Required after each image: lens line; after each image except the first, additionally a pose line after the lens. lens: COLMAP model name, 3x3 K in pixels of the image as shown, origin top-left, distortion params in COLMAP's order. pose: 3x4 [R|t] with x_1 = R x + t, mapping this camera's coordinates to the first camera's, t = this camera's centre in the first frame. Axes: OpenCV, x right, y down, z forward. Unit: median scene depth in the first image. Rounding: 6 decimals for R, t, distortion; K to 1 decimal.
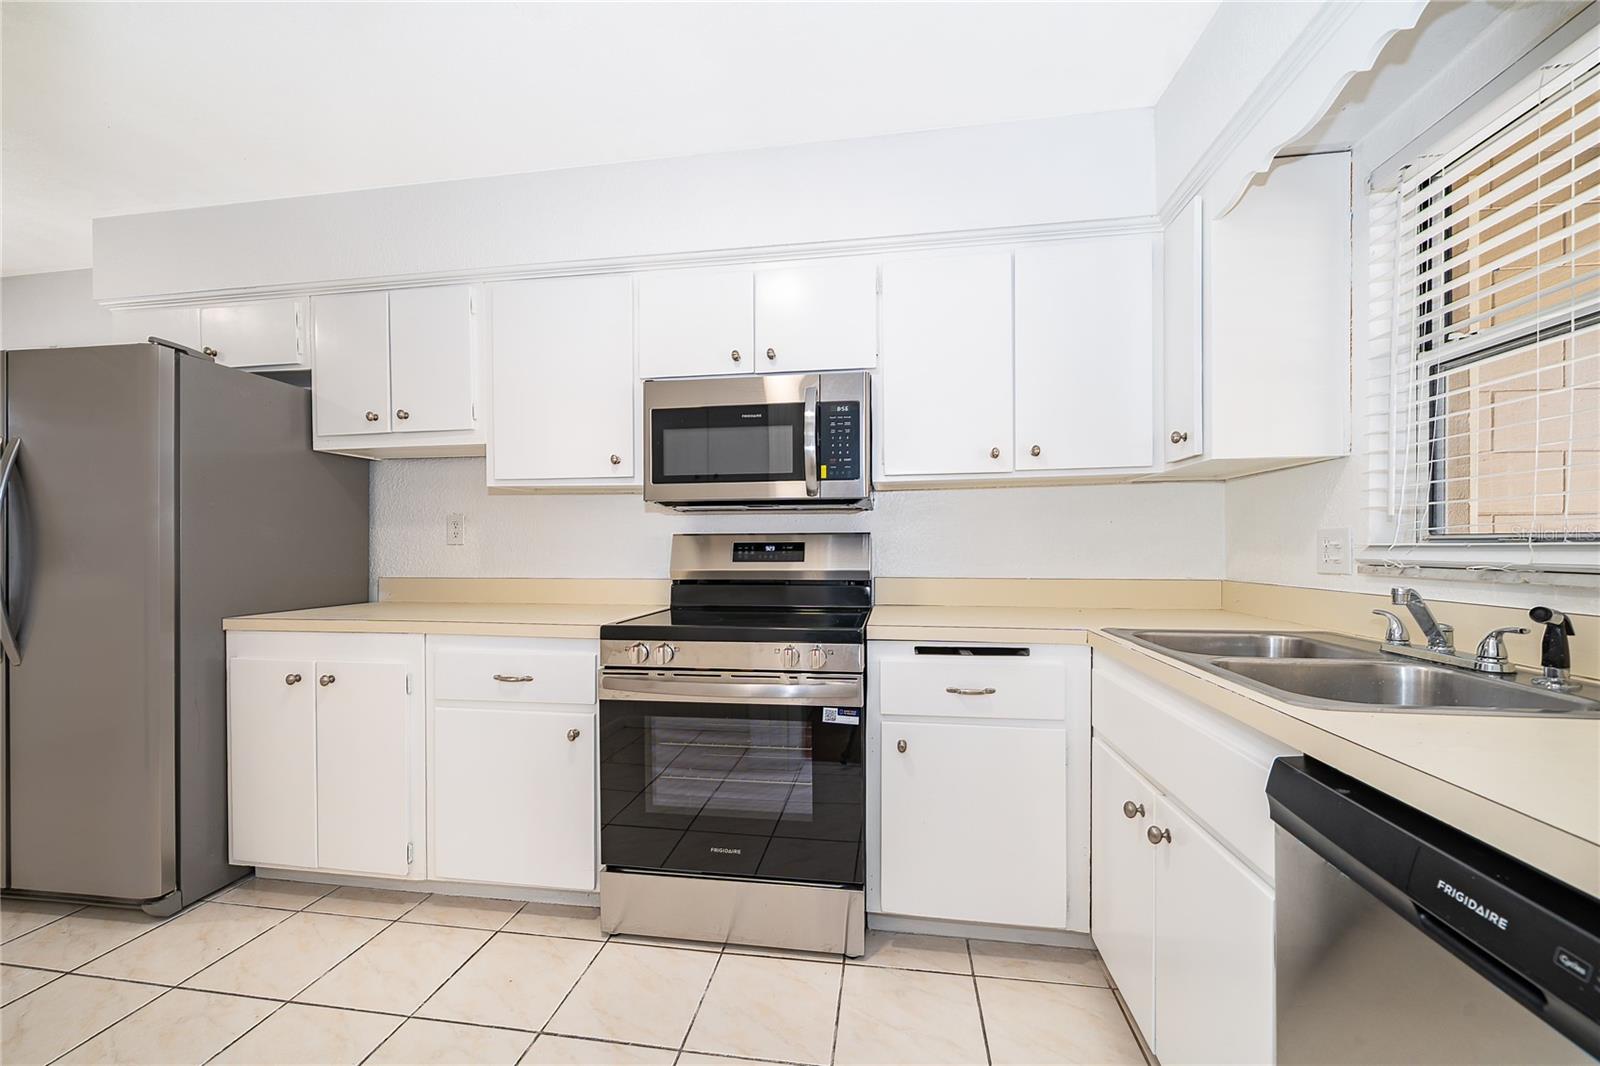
lens RADIAL K [[622.4, 0, 797.4], [0, 622.4, 540.6], [0, 0, 1]] dist [-0.001693, -0.000255]
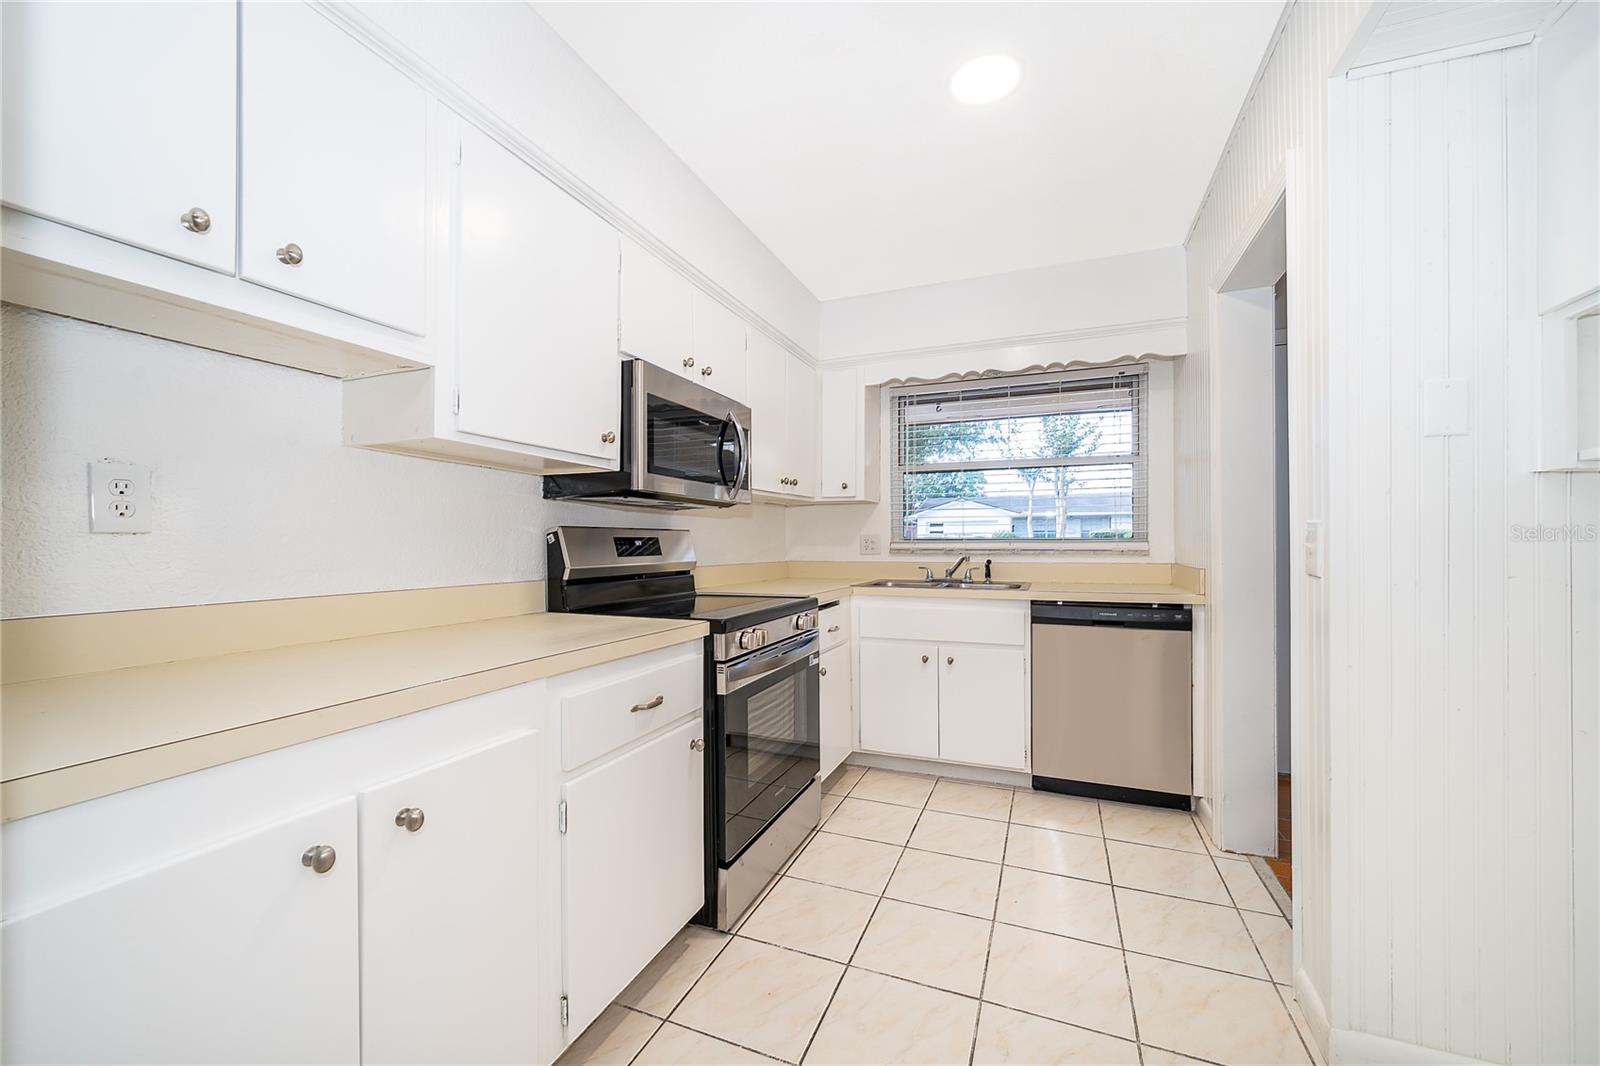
lens RADIAL K [[622.4, 0, 797.4], [0, 622.4, 540.6], [0, 0, 1]] dist [-0.001693, -0.000255]
pose [[0.239840, 0.007544, 0.970783, -0.966118], [-0.005274, 0.999965, -0.006468, 0.013561], [-0.970798, -0.003568, 0.239871, 0.509398]]
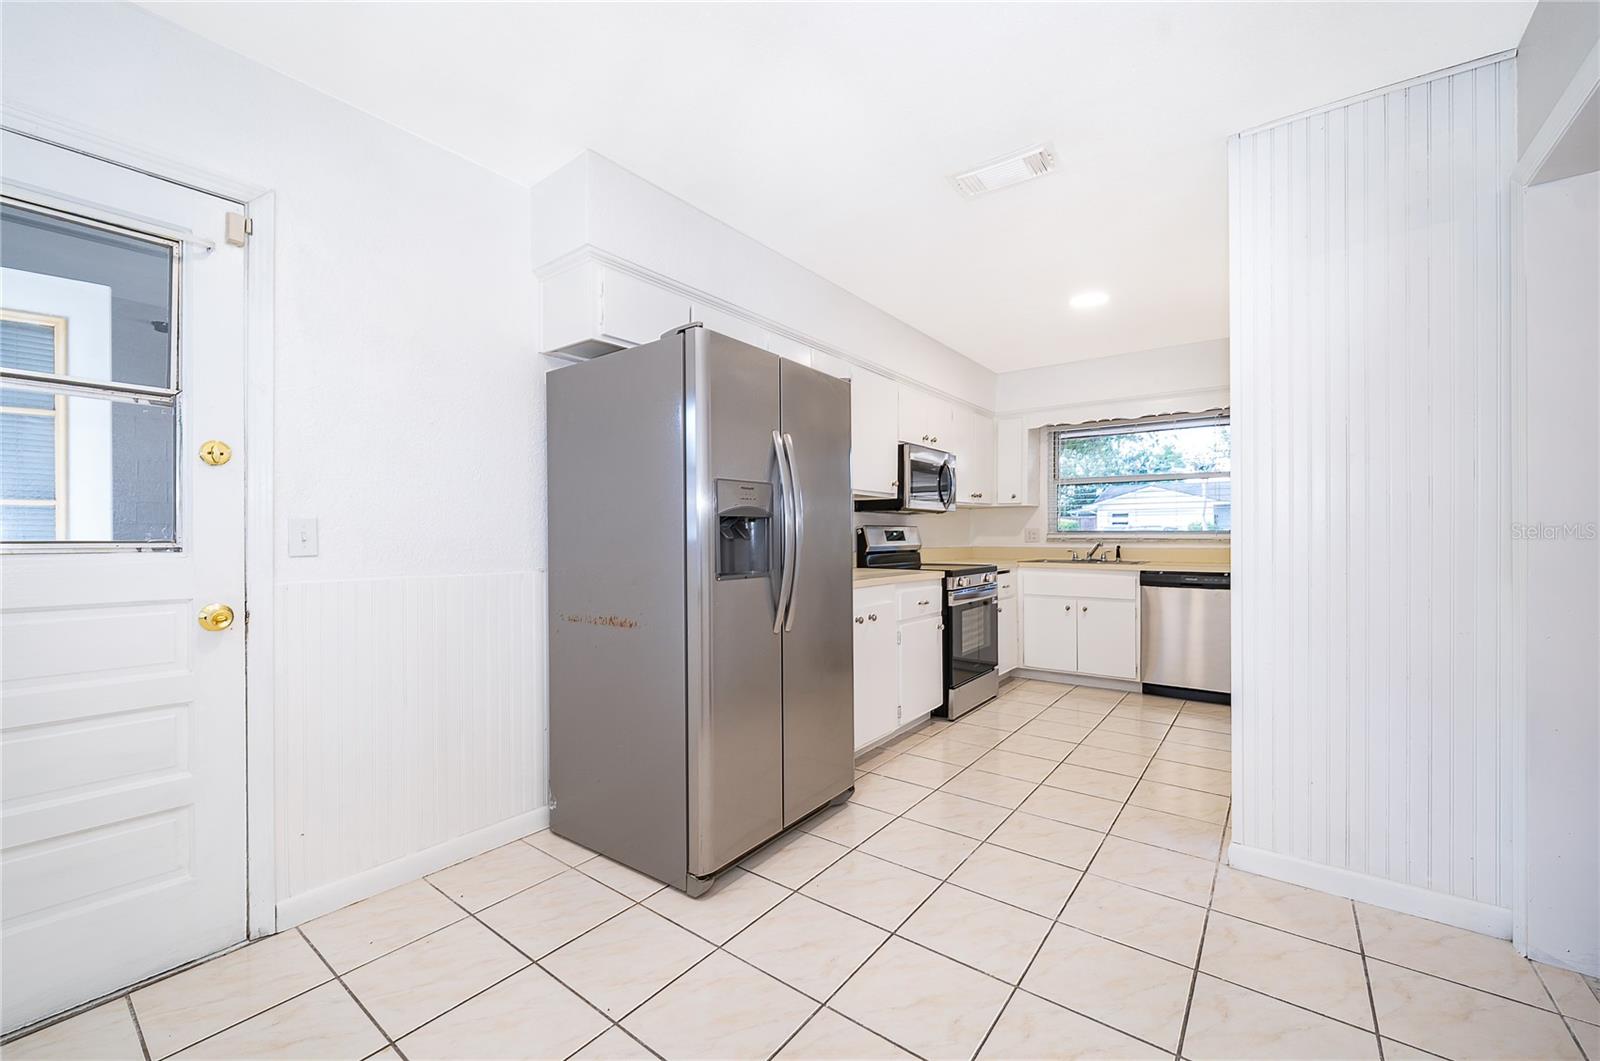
lens RADIAL K [[640.0, 0, 771.5], [0, 640.0, 538.0], [0, 0, 1]] dist [0.000082, 0.000010]
pose [[0.503541, 0.000149, 0.863971, -1.904895], [-0.007508, 0.999963, 0.004203, 0.019267], [-0.863939, -0.008603, 0.503524, 0.352369]]
